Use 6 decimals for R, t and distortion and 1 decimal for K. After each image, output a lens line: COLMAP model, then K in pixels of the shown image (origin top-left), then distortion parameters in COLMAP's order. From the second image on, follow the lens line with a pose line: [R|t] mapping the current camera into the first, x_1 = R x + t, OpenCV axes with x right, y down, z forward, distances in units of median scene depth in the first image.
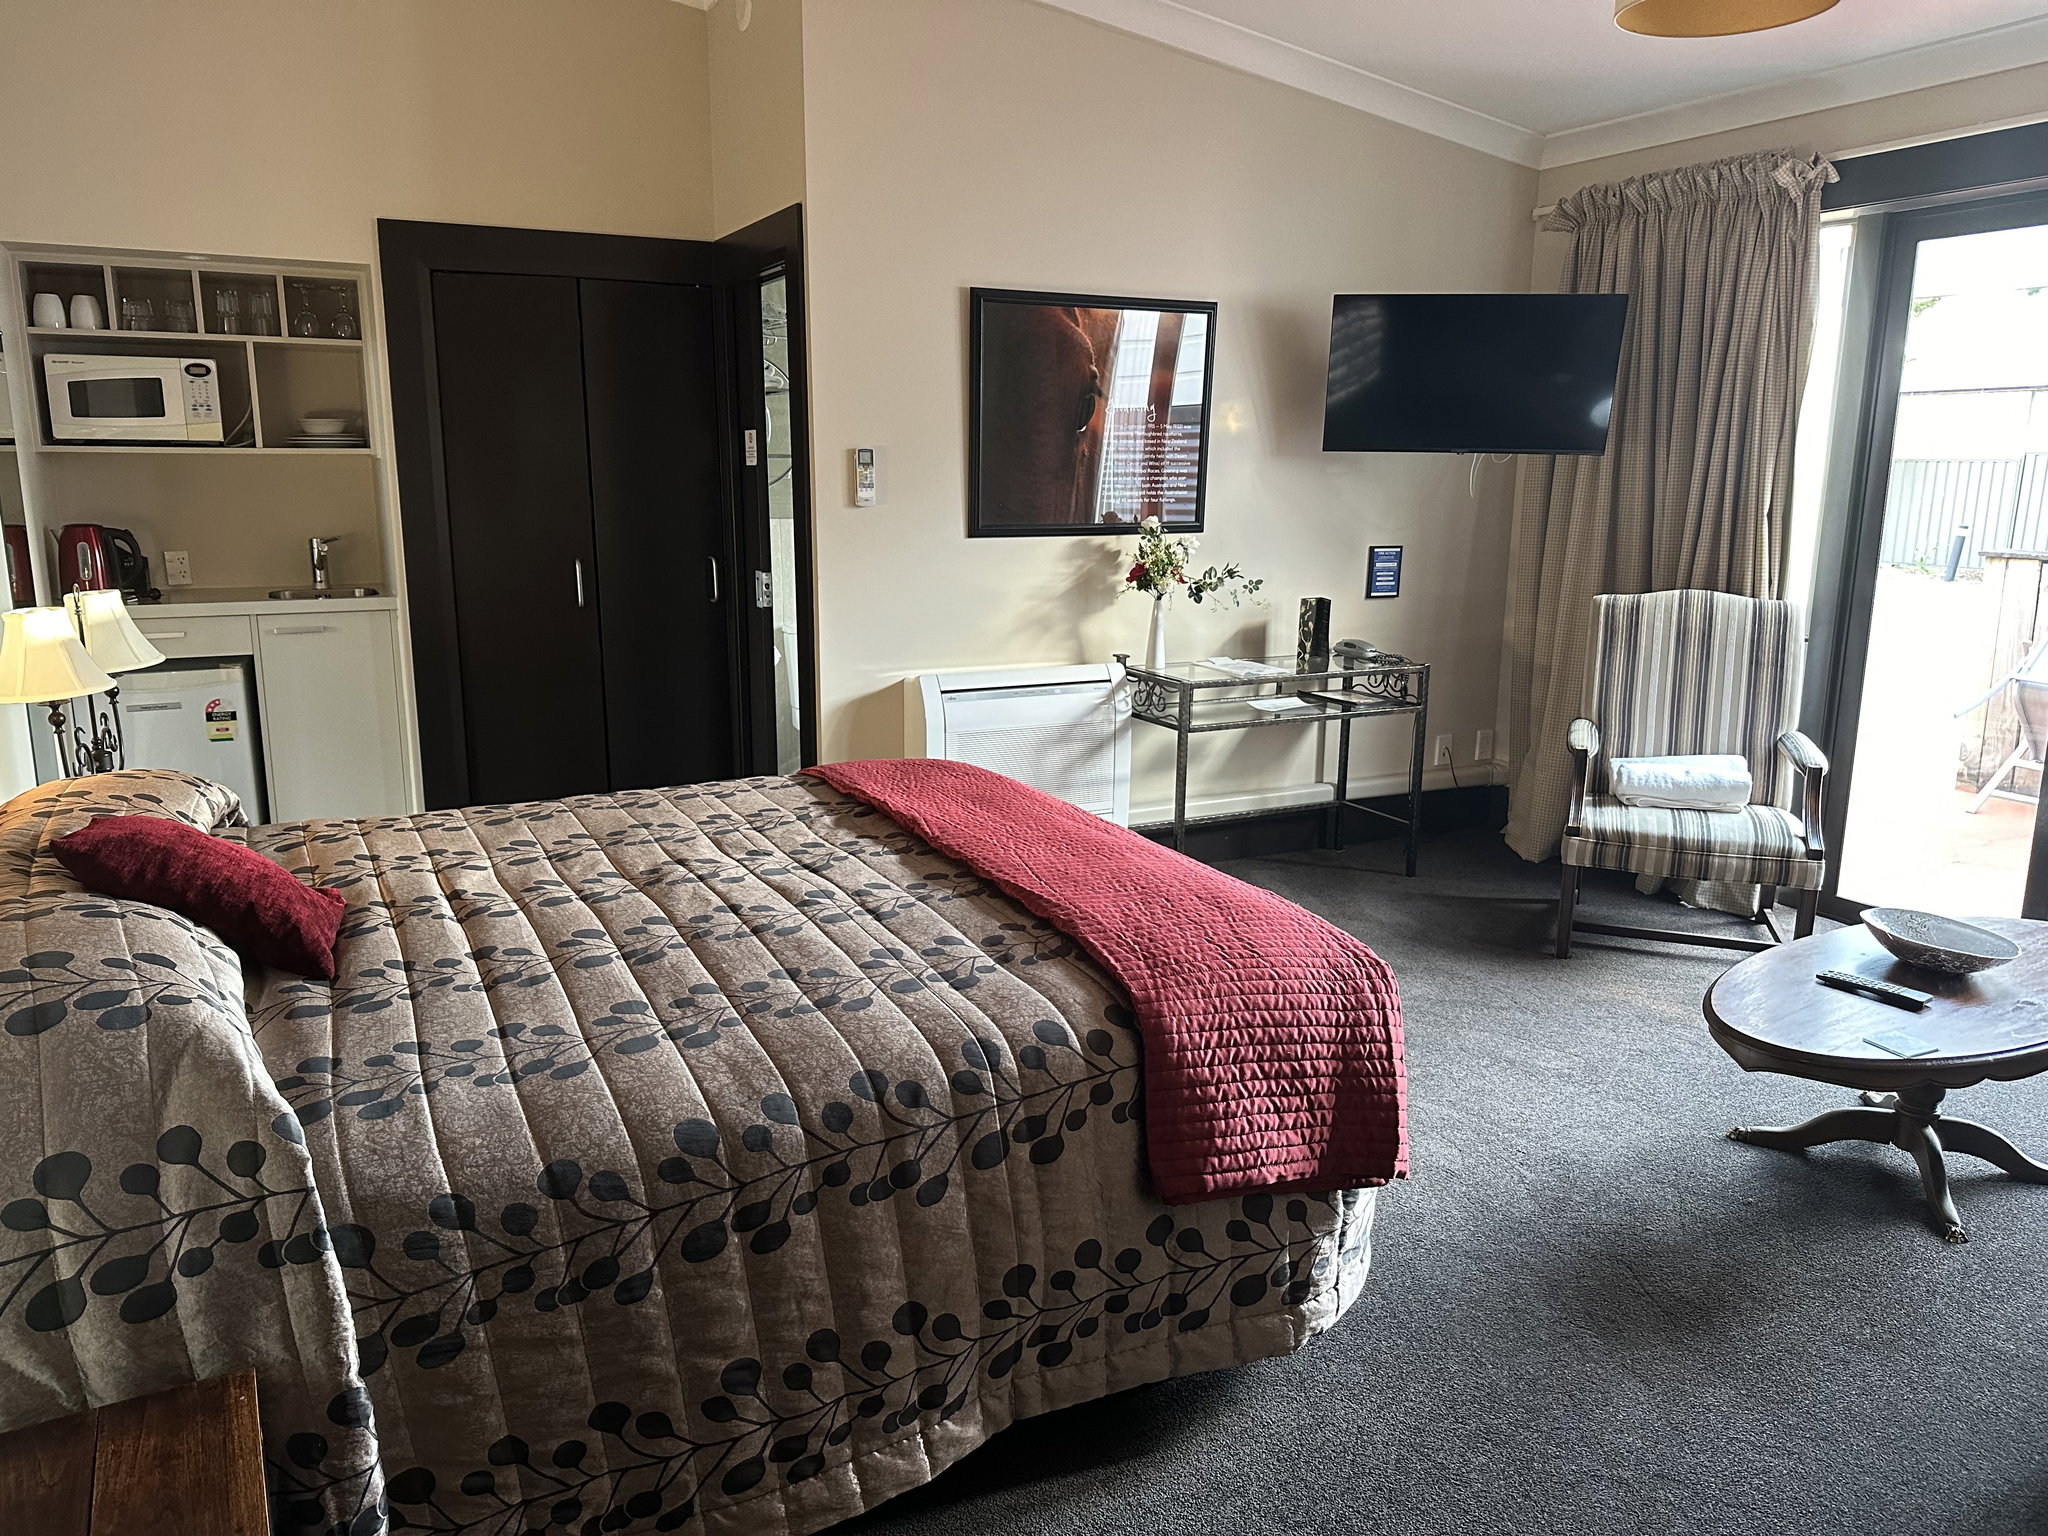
lens RADIAL K [[1412.2, 0, 1014.2], [0, 1412.2, 733.9], [0, 0, 1]] dist [0.100012, -0.184244]
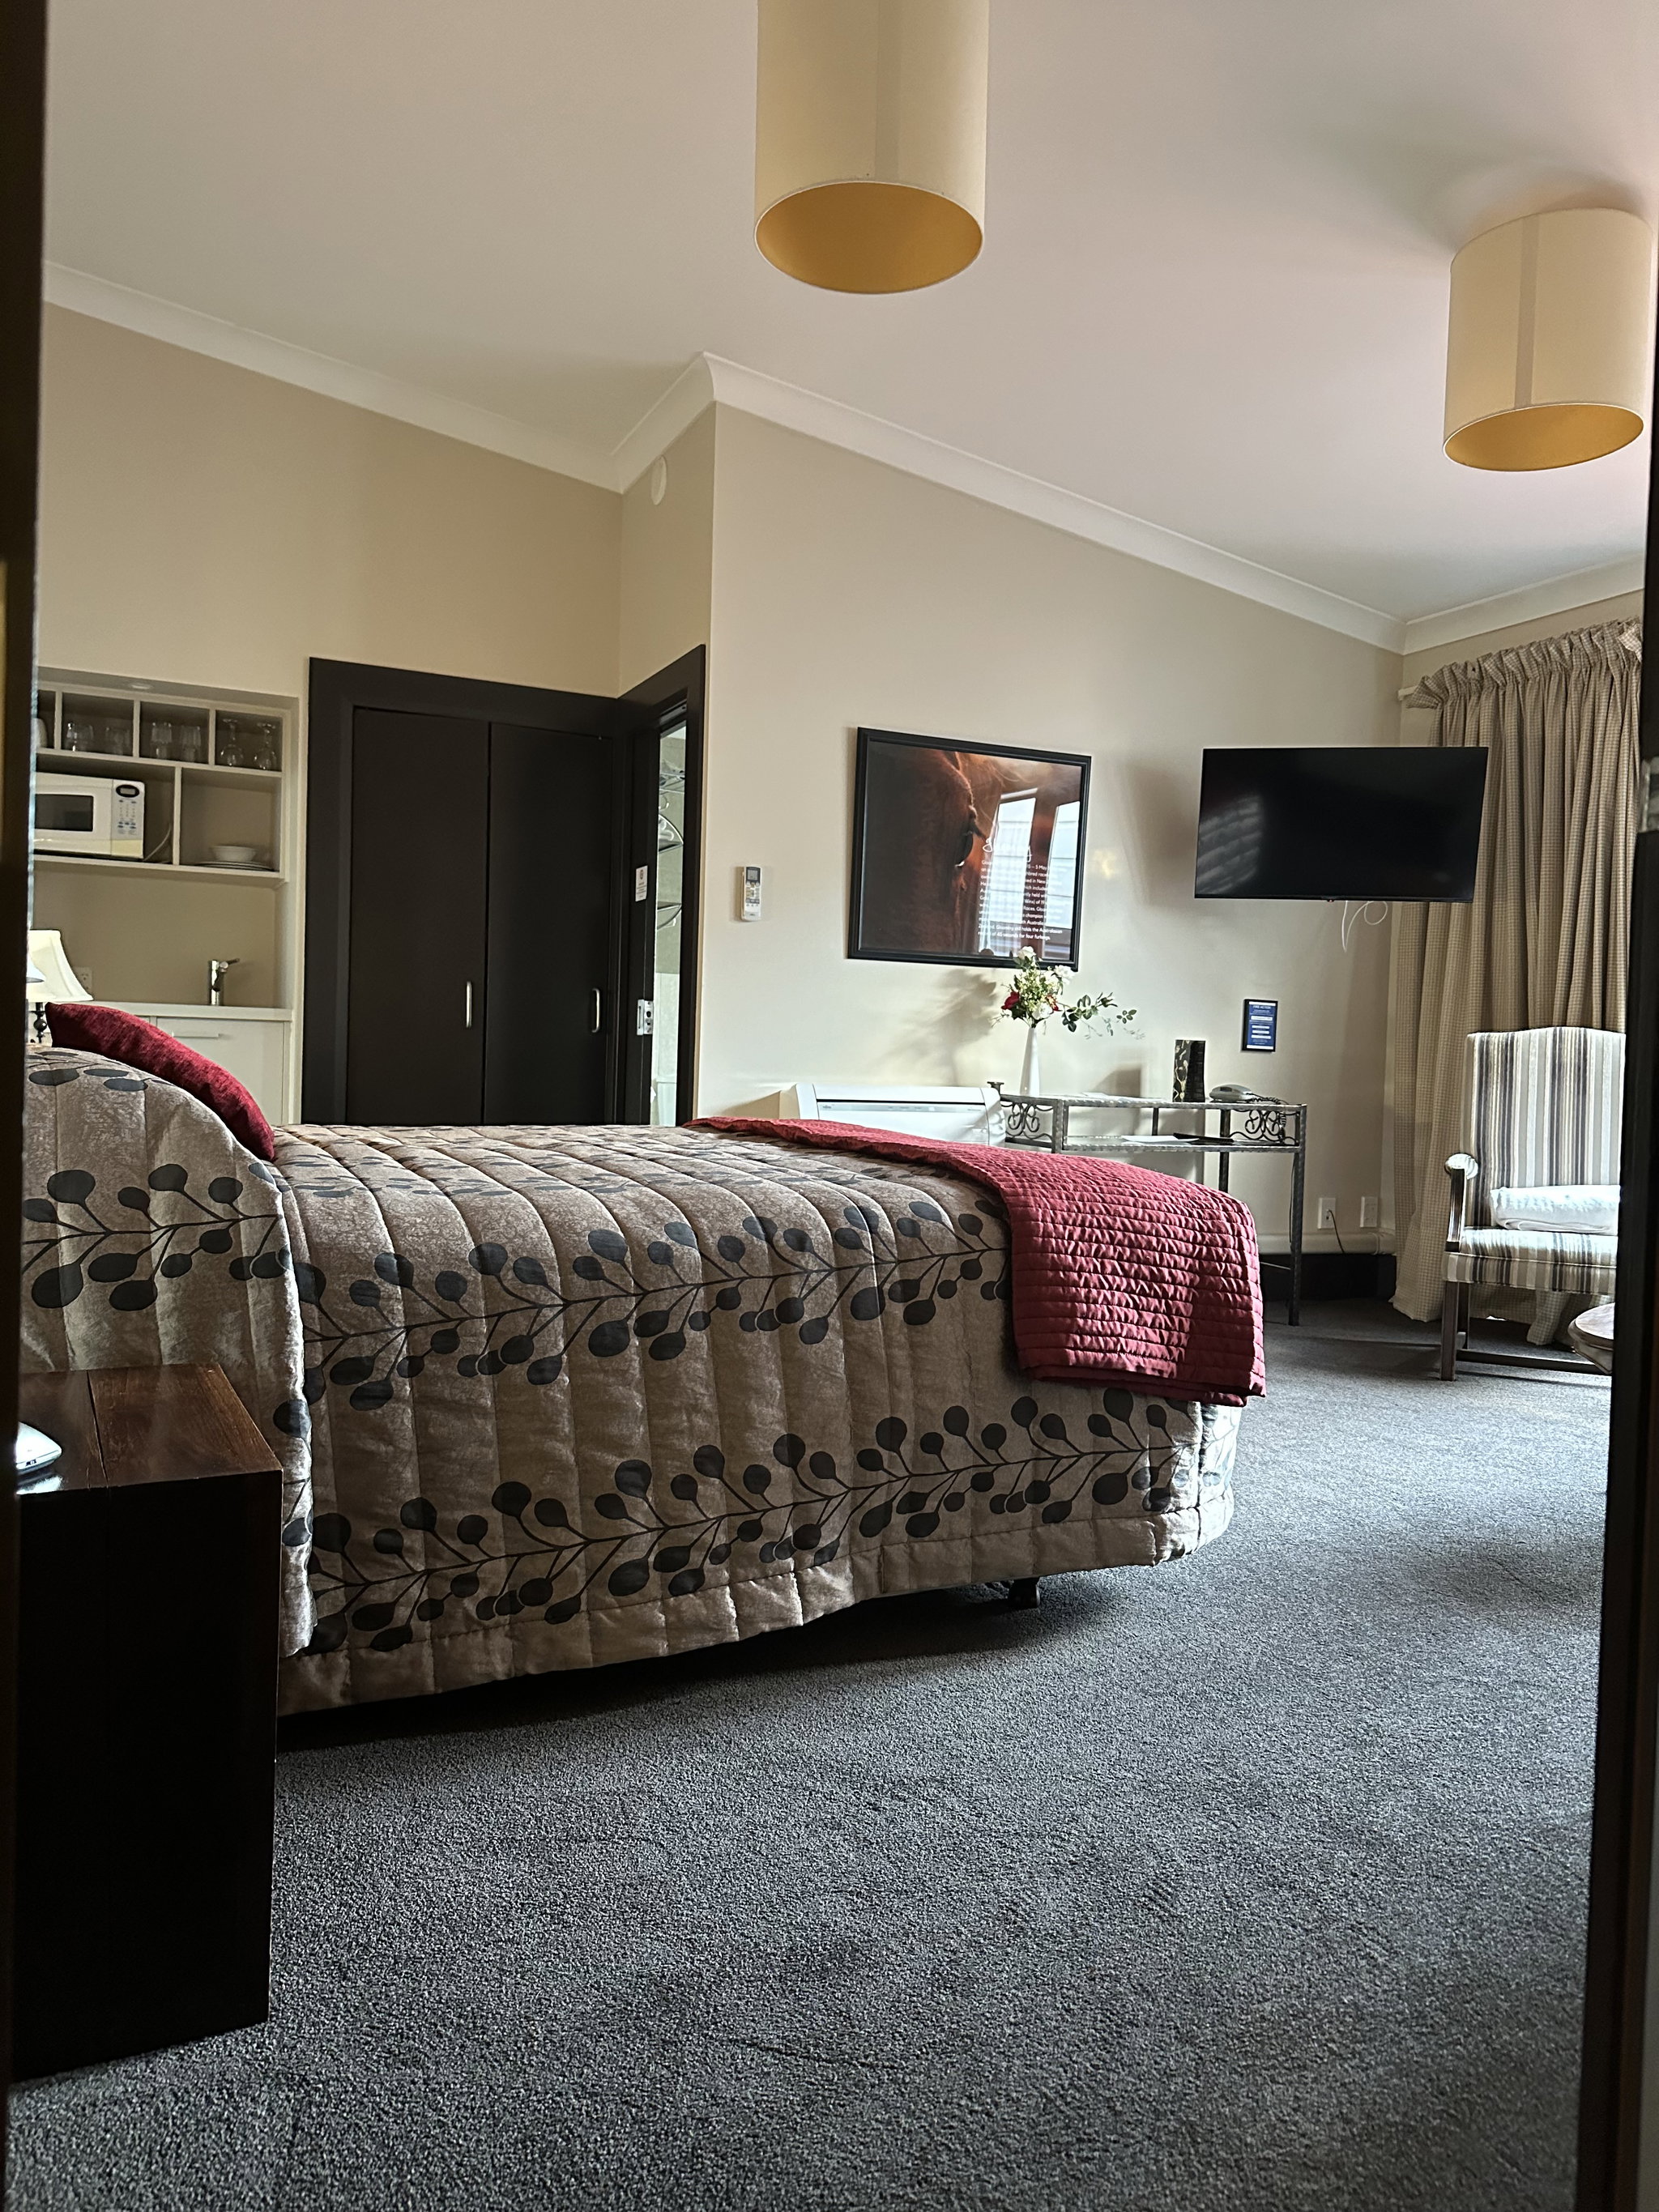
lens RADIAL K [[1552.8, 0, 829.5], [0, 1552.8, 1106.0], [0, 0, 1]] dist [0.132632, -0.311541]
pose [[0.999064, 0.027389, -0.033480, -0.009350], [-0.033049, 0.982691, -0.182278, 0.333332], [0.027908, 0.183214, 0.982677, -0.179724]]
